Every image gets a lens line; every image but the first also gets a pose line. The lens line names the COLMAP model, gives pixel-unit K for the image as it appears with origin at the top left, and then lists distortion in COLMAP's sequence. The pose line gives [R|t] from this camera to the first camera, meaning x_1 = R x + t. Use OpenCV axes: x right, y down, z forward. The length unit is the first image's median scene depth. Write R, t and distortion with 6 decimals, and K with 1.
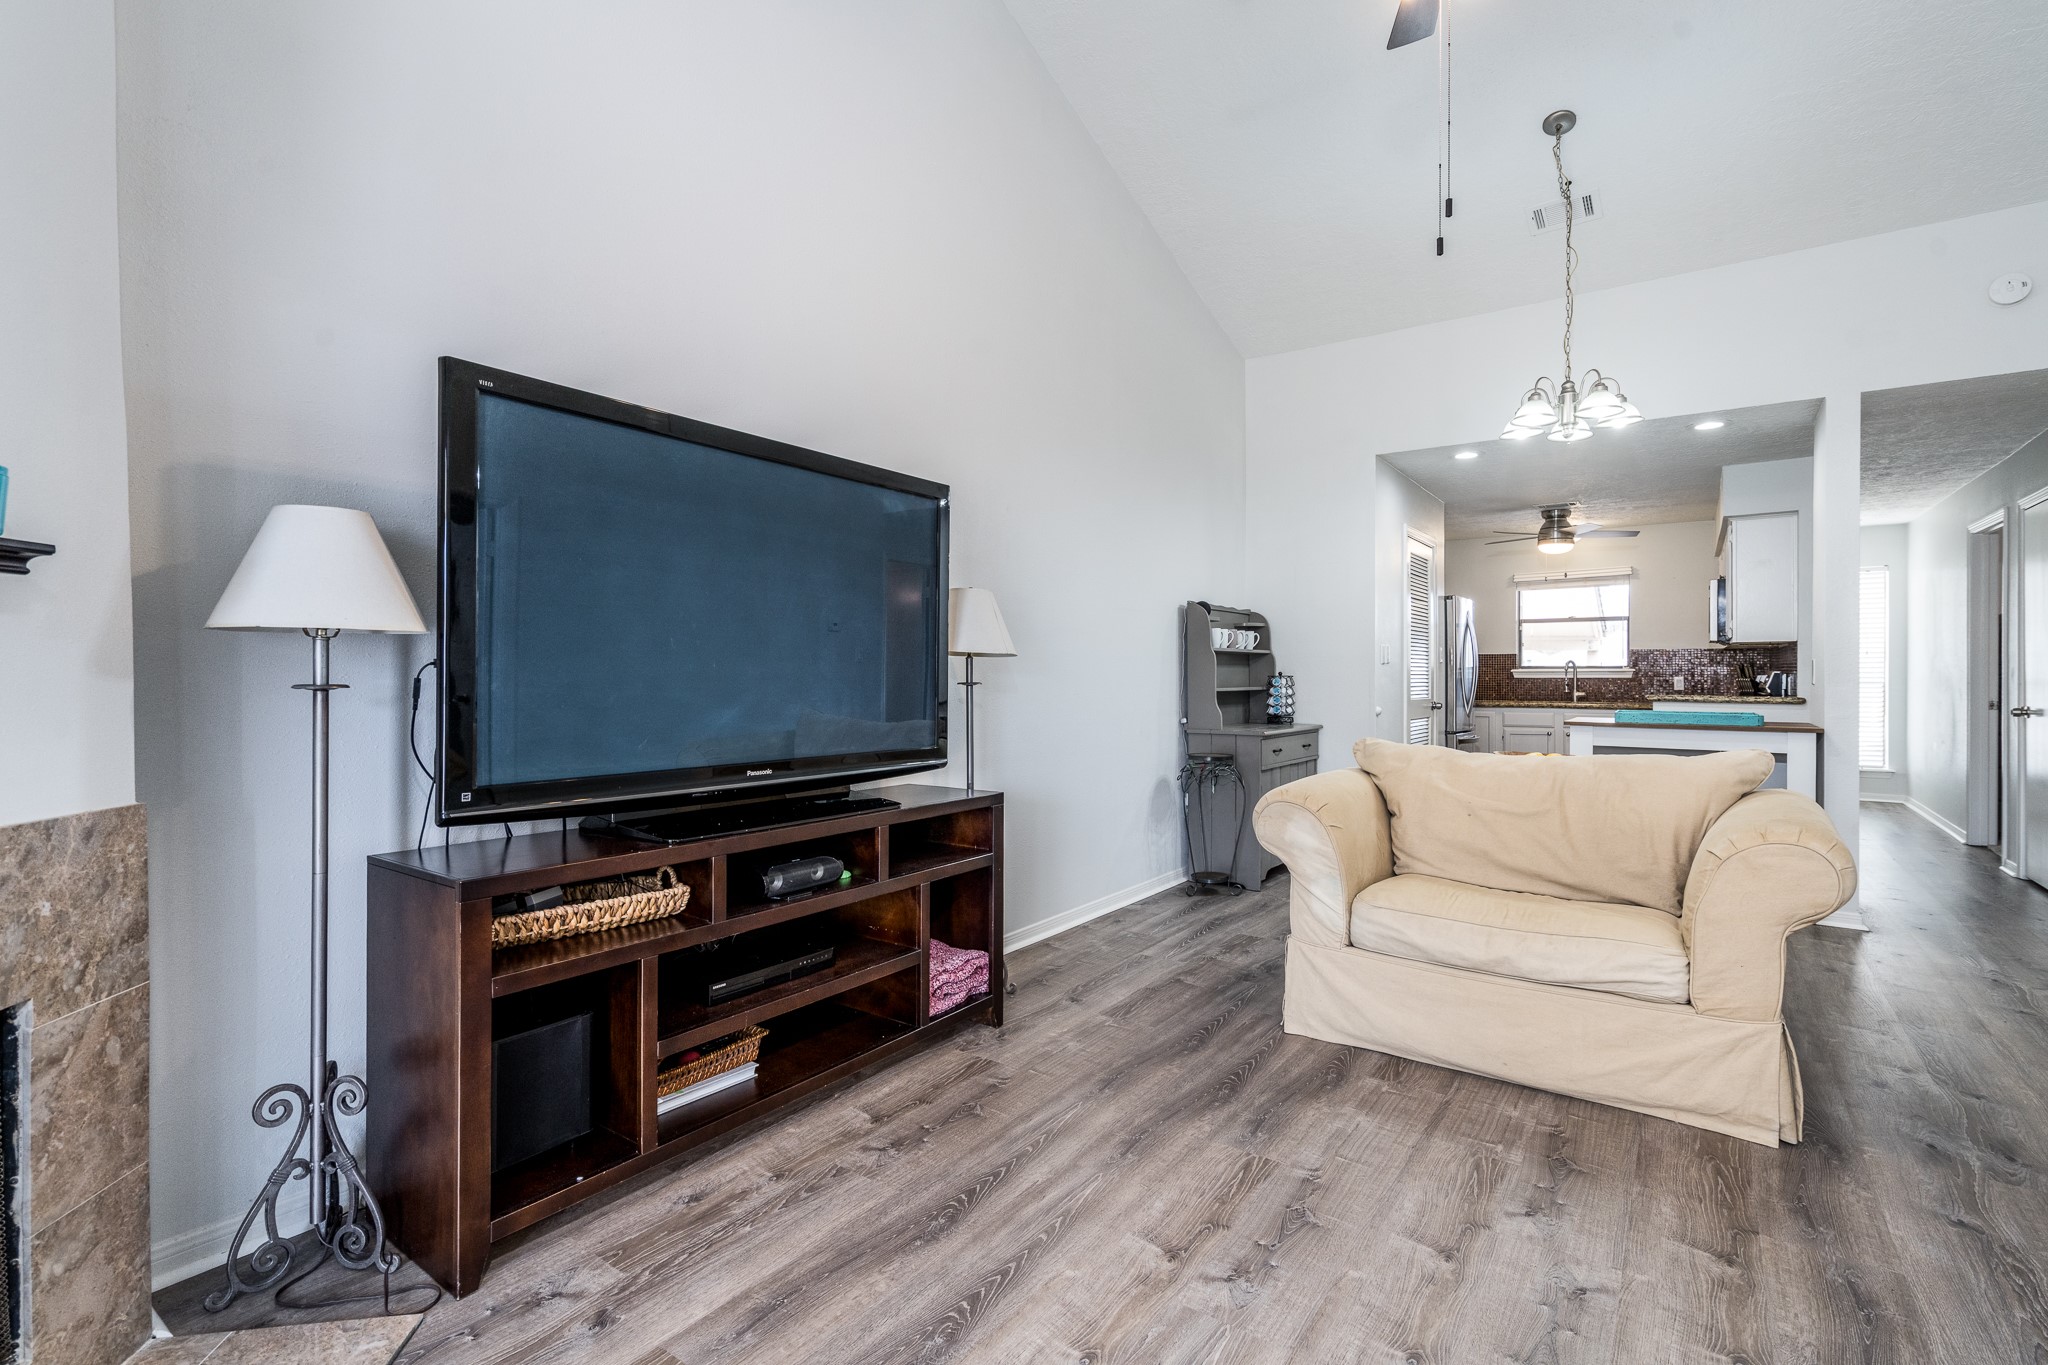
lens RADIAL K [[926.9, 0, 1024.0], [0, 926.9, 682.5], [0, 0, 1]] dist [-0.009155, 0.000477]
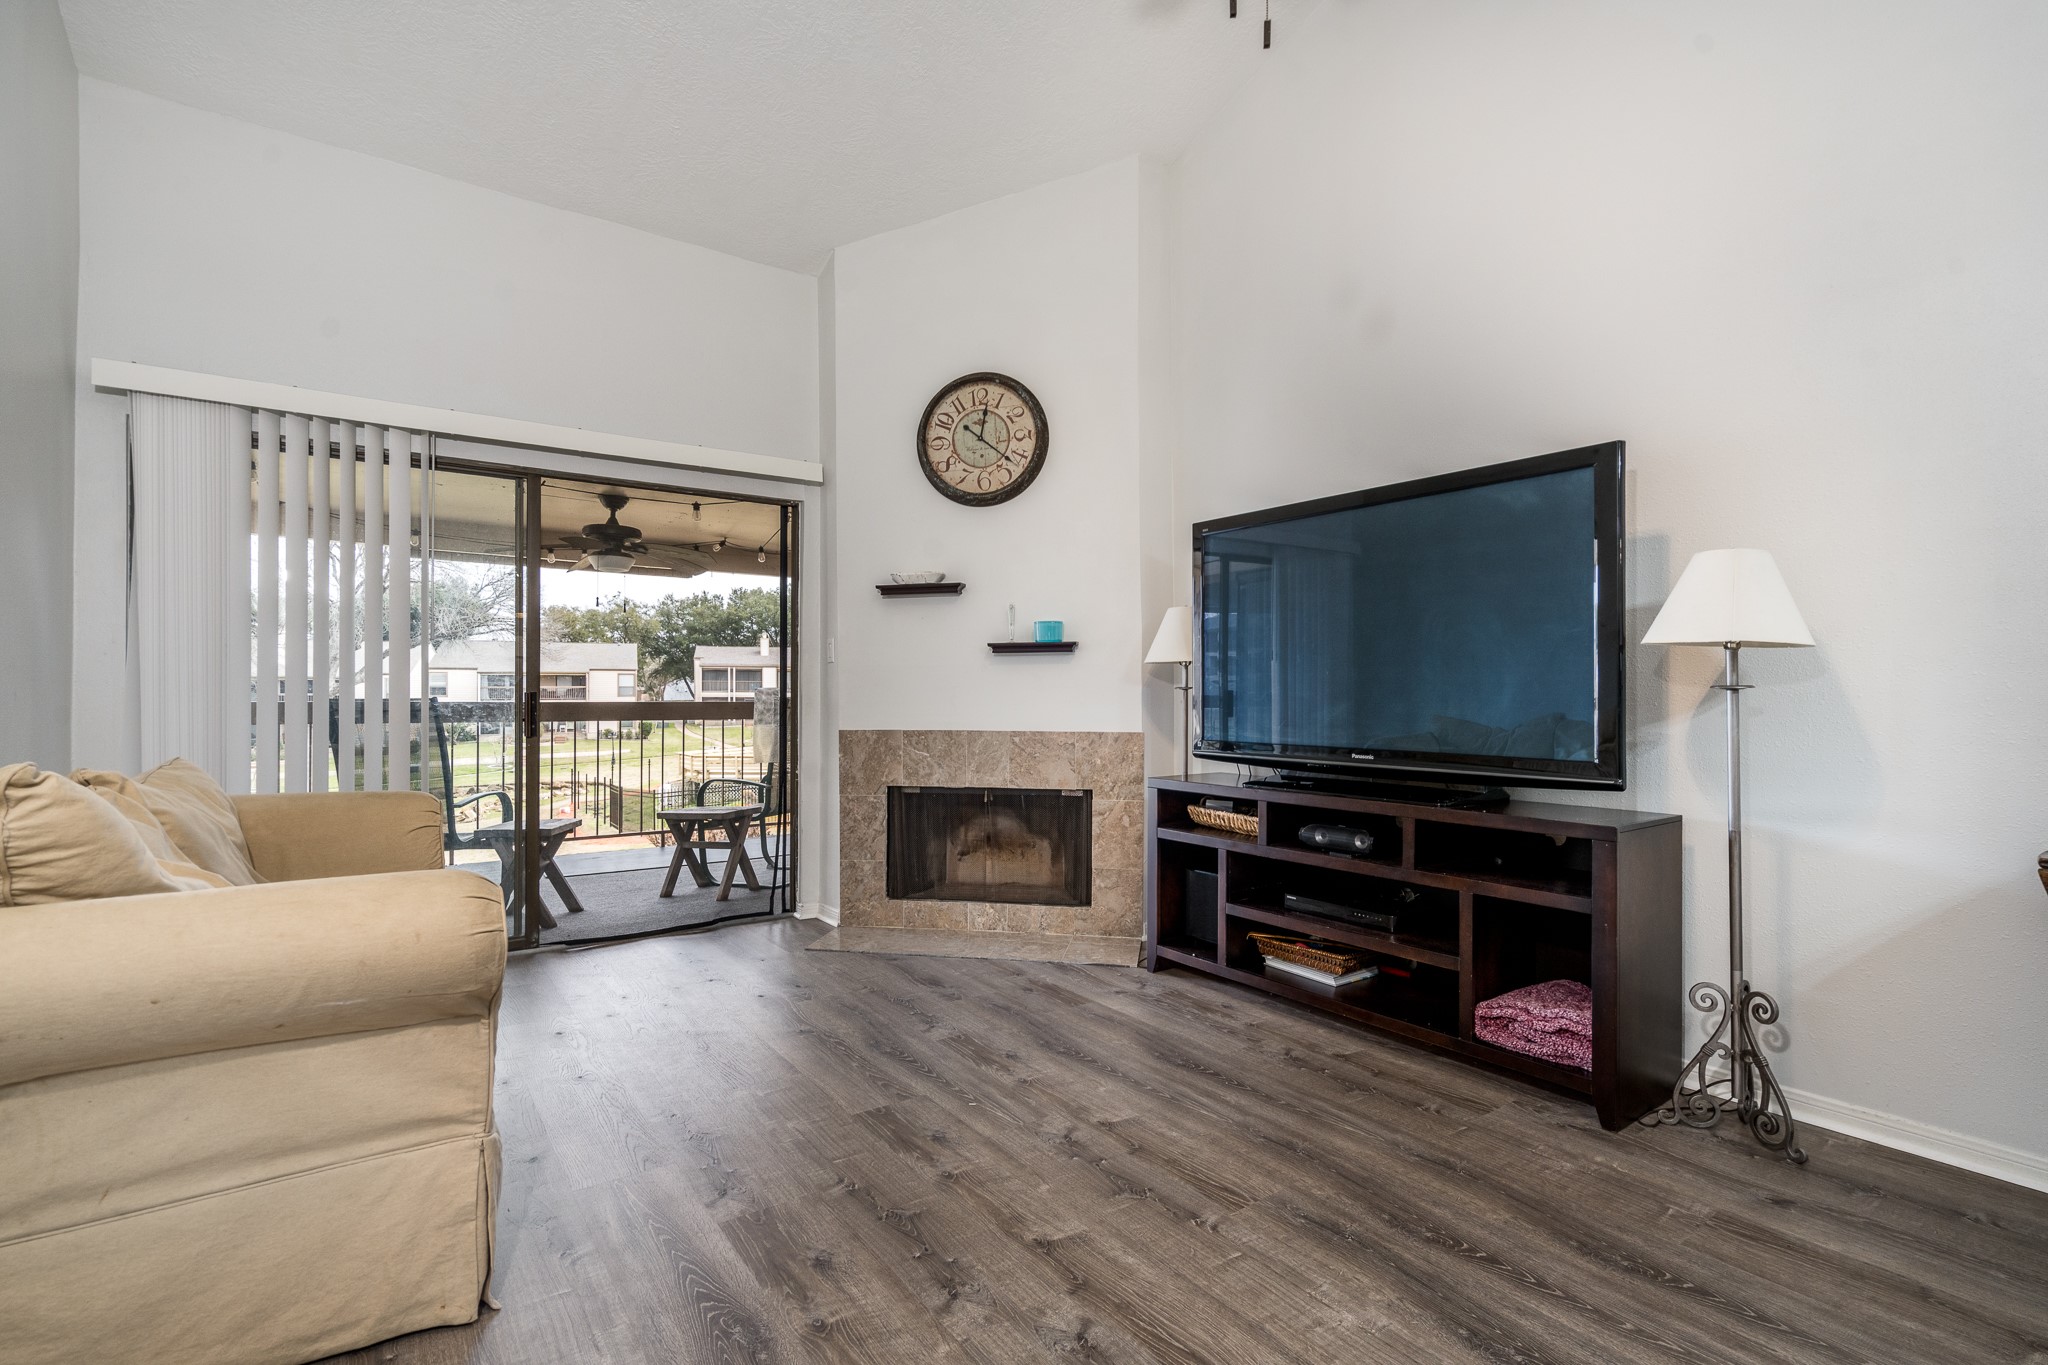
lens RADIAL K [[926.9, 0, 1024.0], [0, 926.9, 682.5], [0, 0, 1]] dist [-0.009155, 0.000477]
pose [[-0.307948, -0.010965, -0.951340, 1.159530], [-0.005417, 0.999938, -0.009771, 0.011733], [0.951388, 0.002145, -0.307988, 1.041854]]
